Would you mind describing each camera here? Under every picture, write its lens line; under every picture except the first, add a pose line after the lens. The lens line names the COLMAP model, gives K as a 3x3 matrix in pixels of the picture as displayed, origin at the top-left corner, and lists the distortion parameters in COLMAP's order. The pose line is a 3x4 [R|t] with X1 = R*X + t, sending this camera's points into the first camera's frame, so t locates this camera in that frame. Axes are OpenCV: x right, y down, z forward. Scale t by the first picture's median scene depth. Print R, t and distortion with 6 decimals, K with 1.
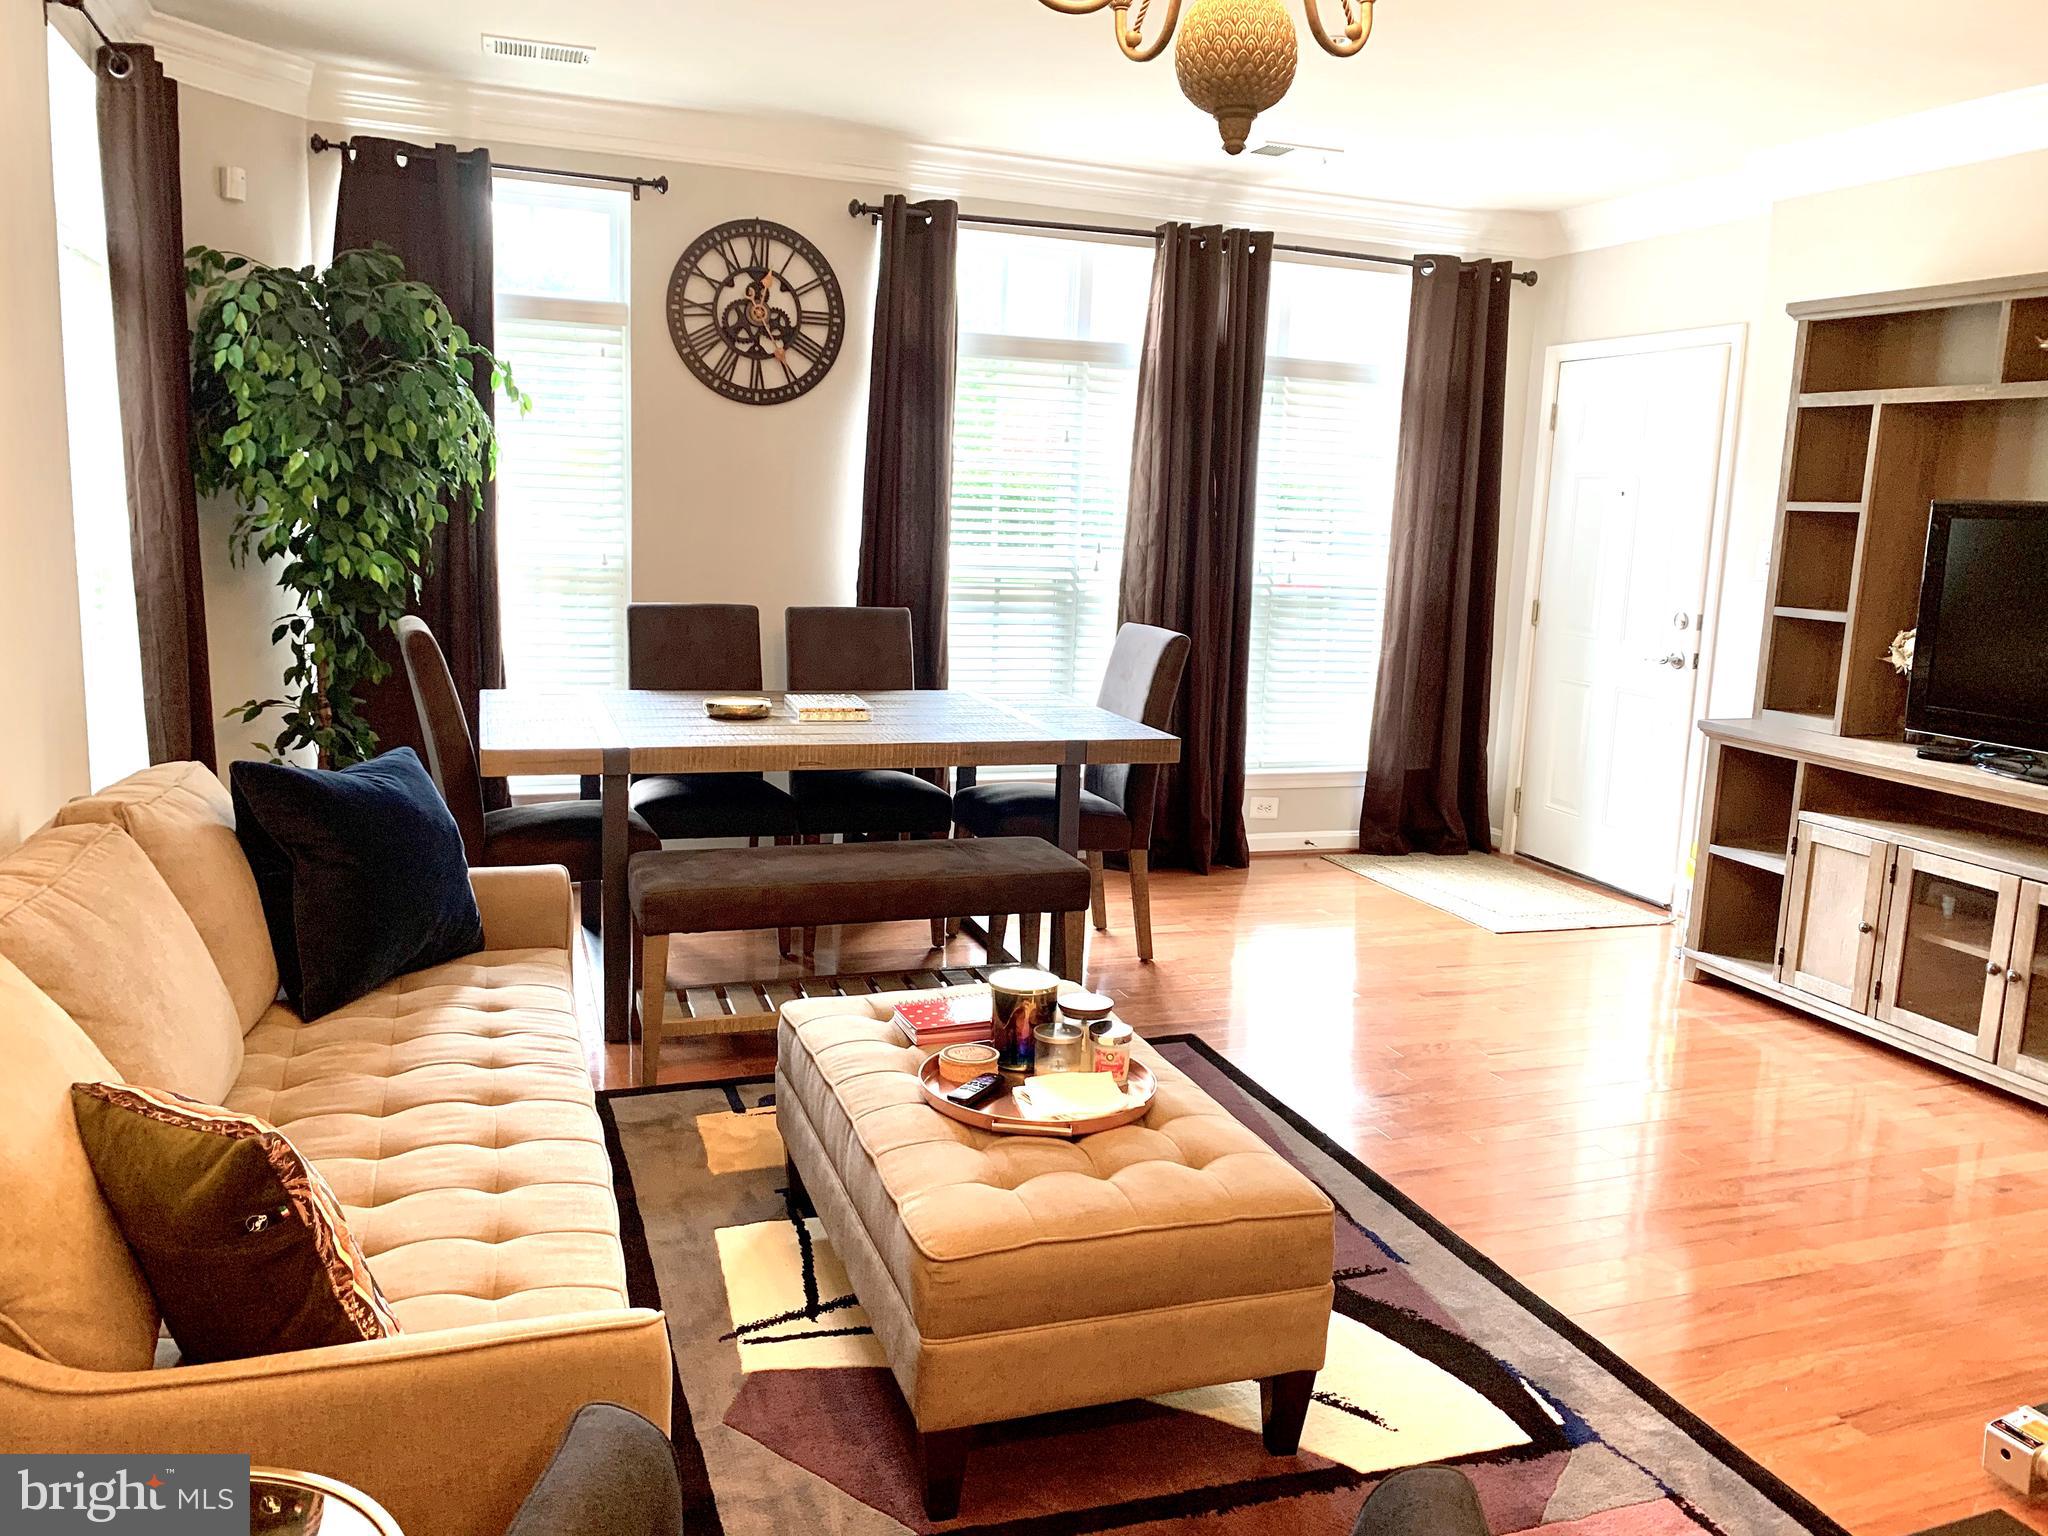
lens RADIAL K [[1561.4, 0, 1017.4], [0, 1561.4, 764.0], [0, 0, 1]] dist [0.039764, -0.064631]
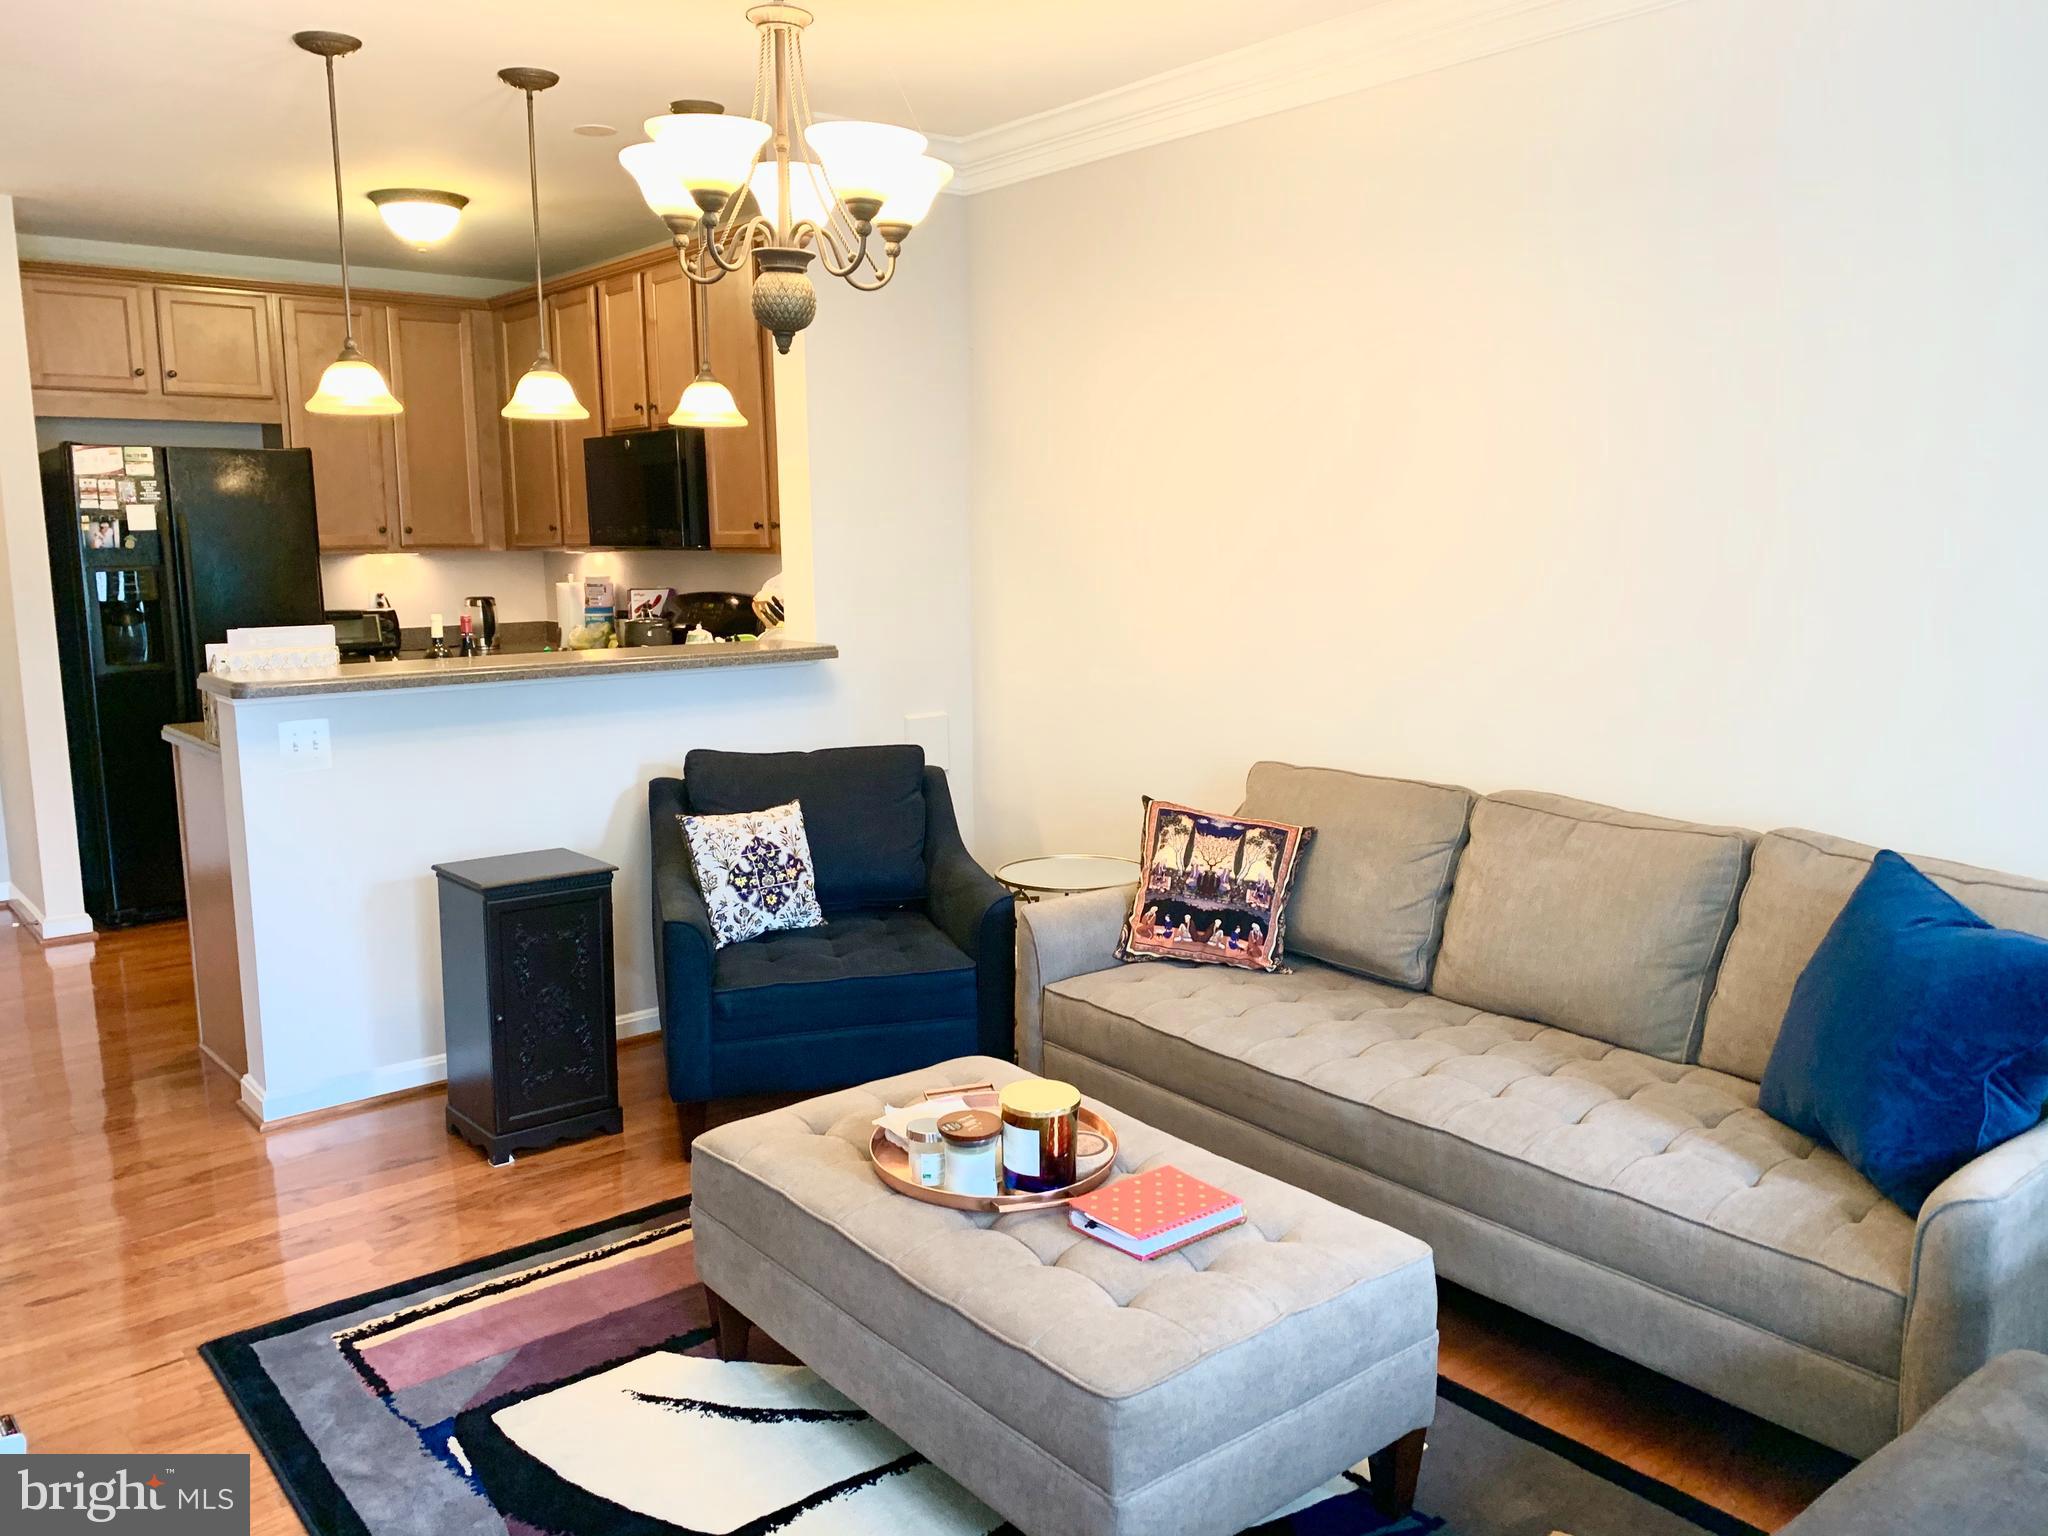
lens RADIAL K [[1561.4, 0, 1029.6], [0, 1561.4, 752.5], [0, 0, 1]] dist [0.039764, -0.064631]
pose [[-0.941625, 0.020050, -0.336065, 0.158713], [-0.082255, 0.954272, 0.287402, -0.155741], [0.326460, 0.298268, -0.896917, 0.904876]]
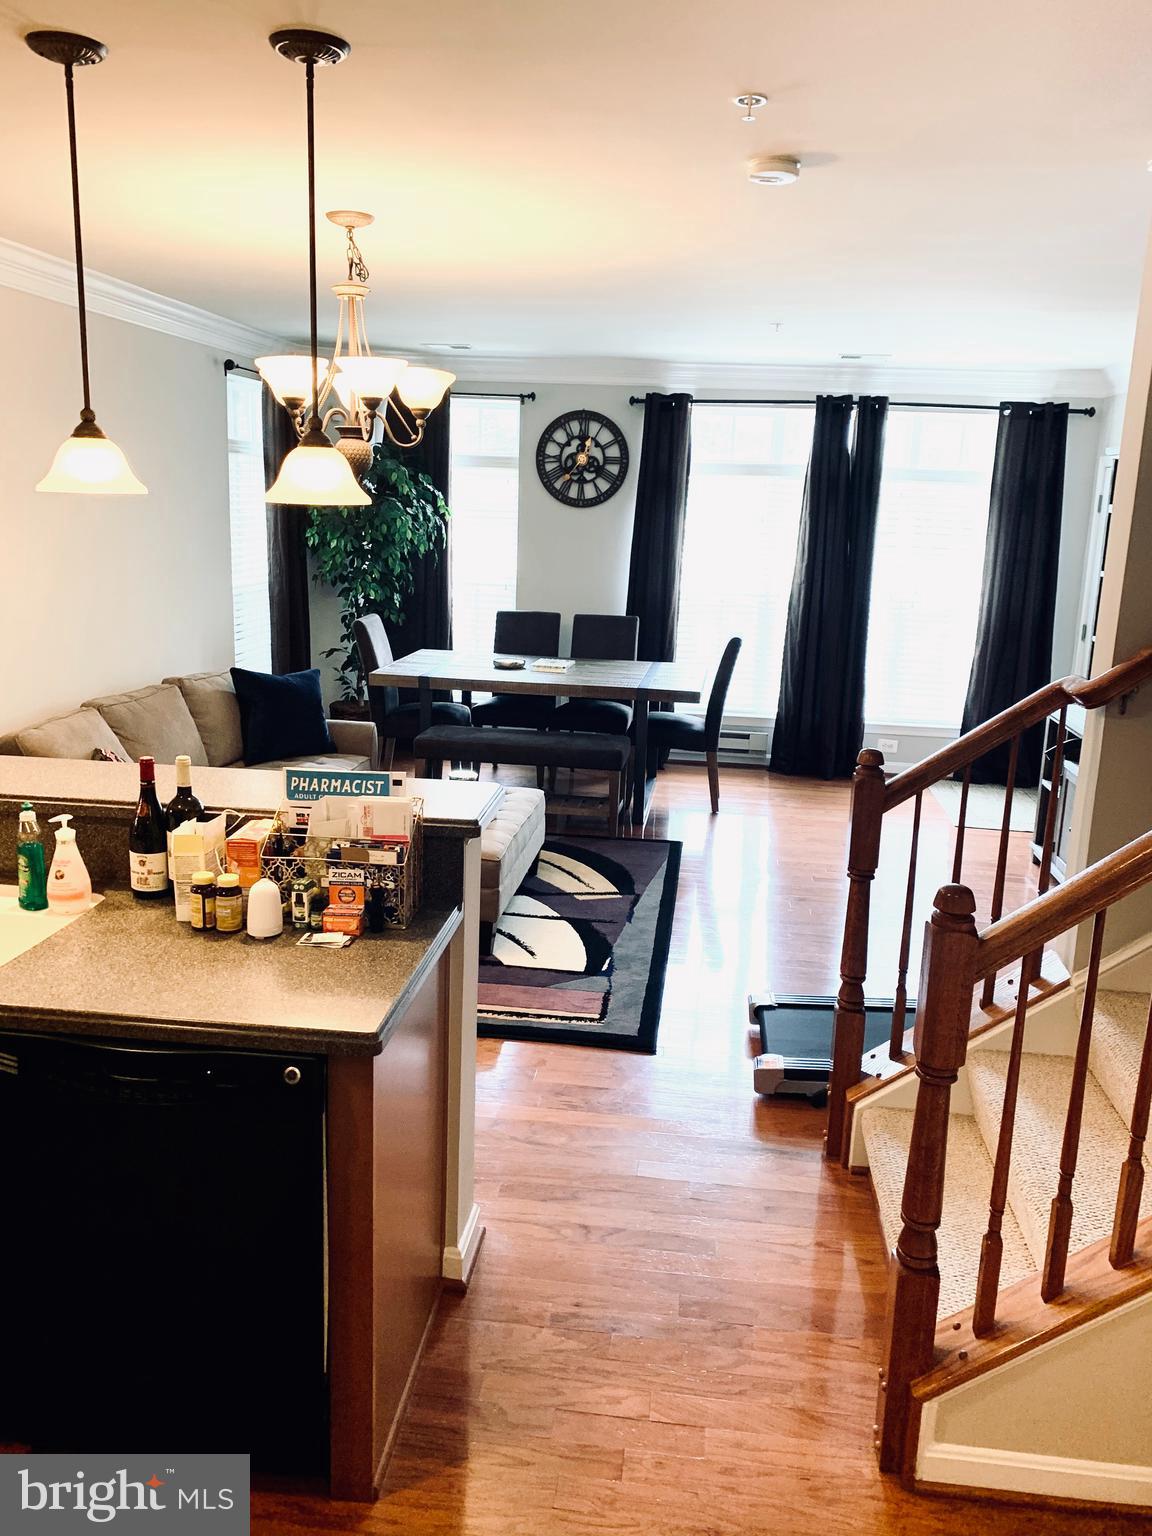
lens RADIAL K [[1171.0, 0, 584.5], [0, 1171.0, 770.9], [0, 0, 1]] dist [0.039764, -0.064631]
pose [[0.891835, 0.094891, -0.442297, 0.522858], [-0.075129, 0.995243, 0.062032, 0.001899], [0.446079, -0.022092, 0.894721, -0.297972]]
